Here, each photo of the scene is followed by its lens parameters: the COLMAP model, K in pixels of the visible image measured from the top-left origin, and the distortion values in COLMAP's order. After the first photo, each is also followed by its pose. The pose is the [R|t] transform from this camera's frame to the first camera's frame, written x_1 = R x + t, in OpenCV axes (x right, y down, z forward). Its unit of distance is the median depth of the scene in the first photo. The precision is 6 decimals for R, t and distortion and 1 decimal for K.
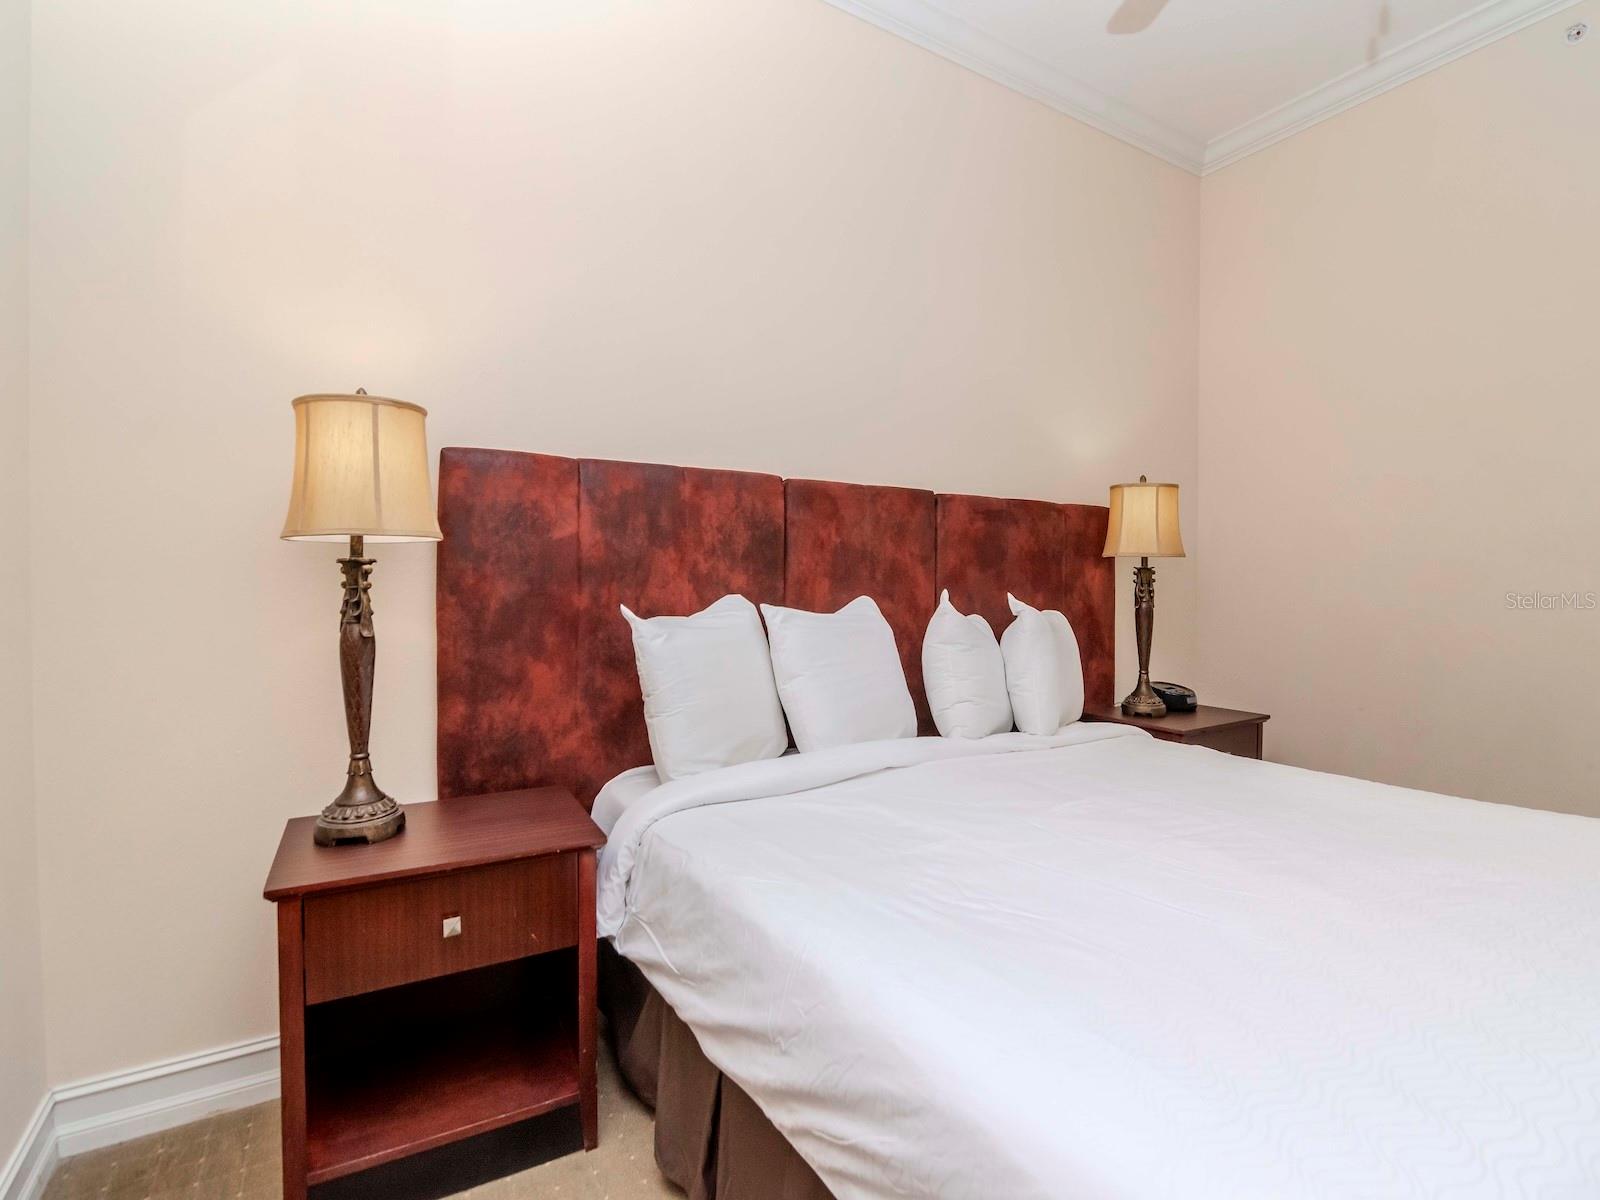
lens RADIAL K [[789.4, 0, 799.1], [0, 789.4, 600.2], [0, 0, 1]] dist [-0.001760, -0.004494]
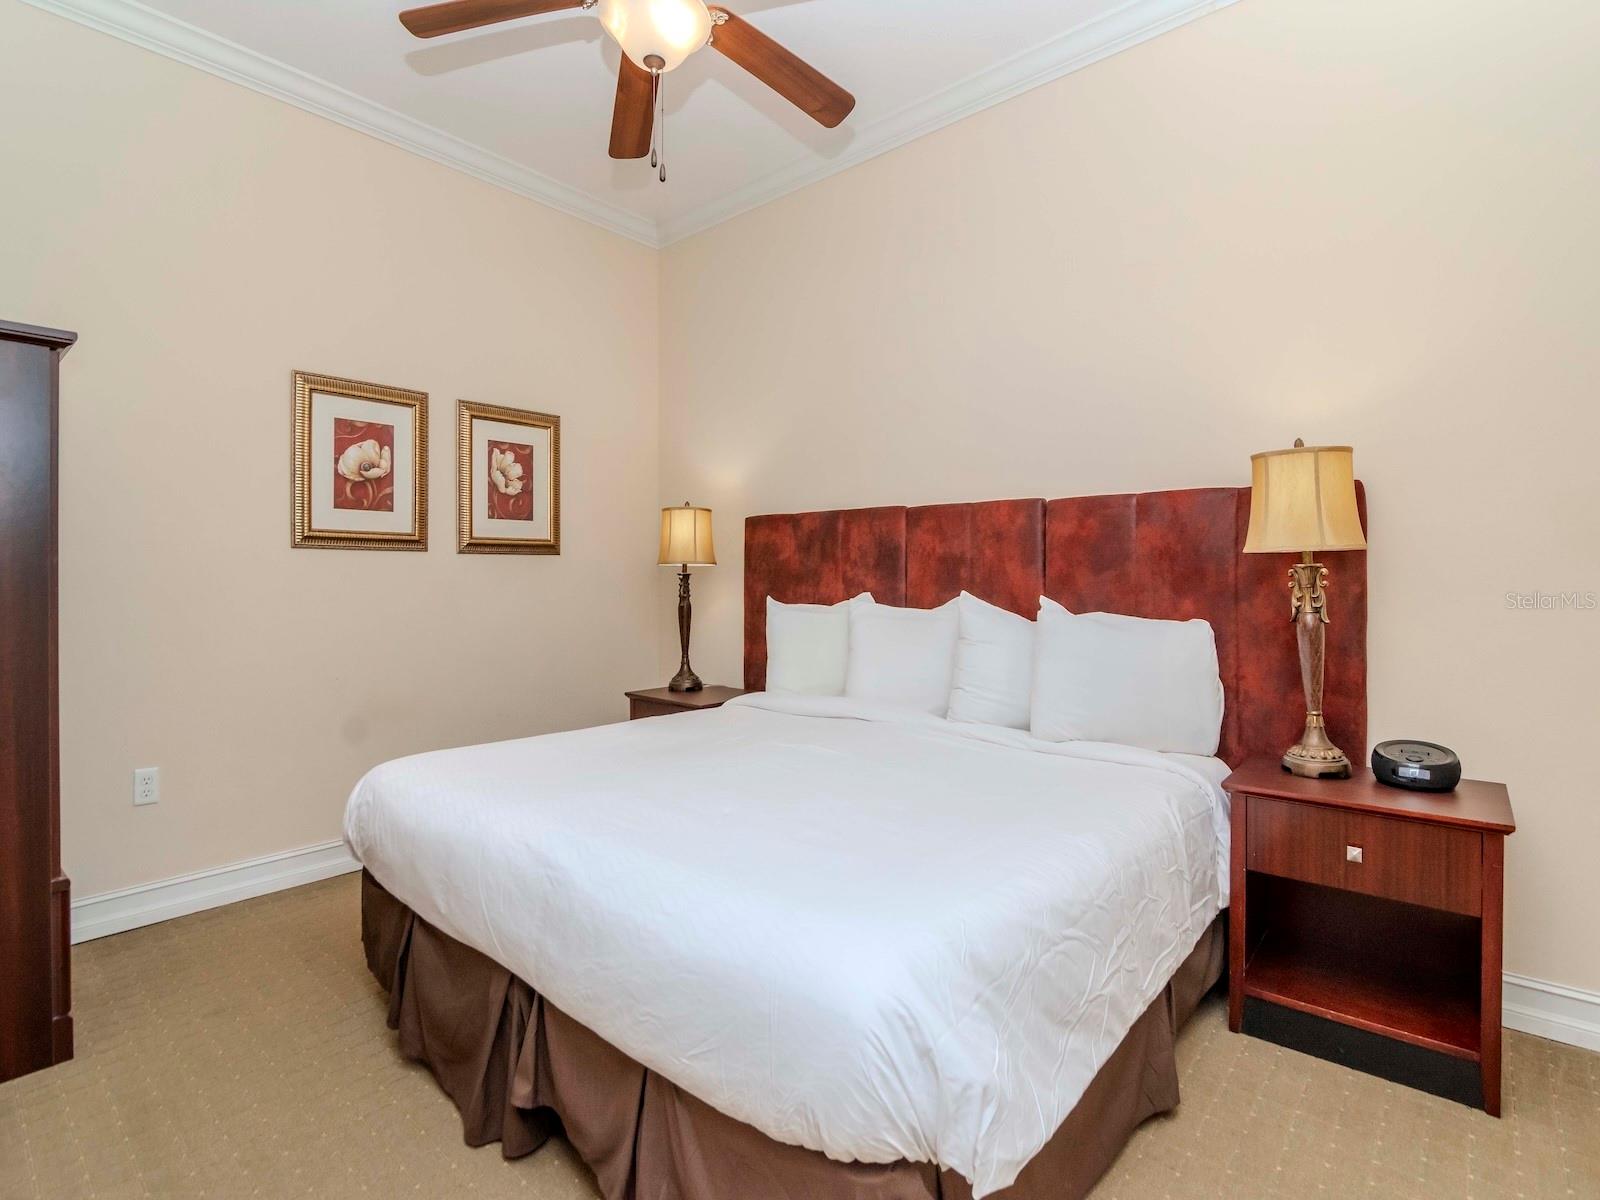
lens RADIAL K [[789.4, 0, 798.6], [0, 789.4, 596.7], [0, 0, 1]] dist [-0.001760, -0.004494]
pose [[0.273447, 0.019870, -0.961682, 1.307331], [-0.024318, 0.999610, 0.013739, -0.016157], [0.961580, 0.019629, 0.273824, 0.473351]]
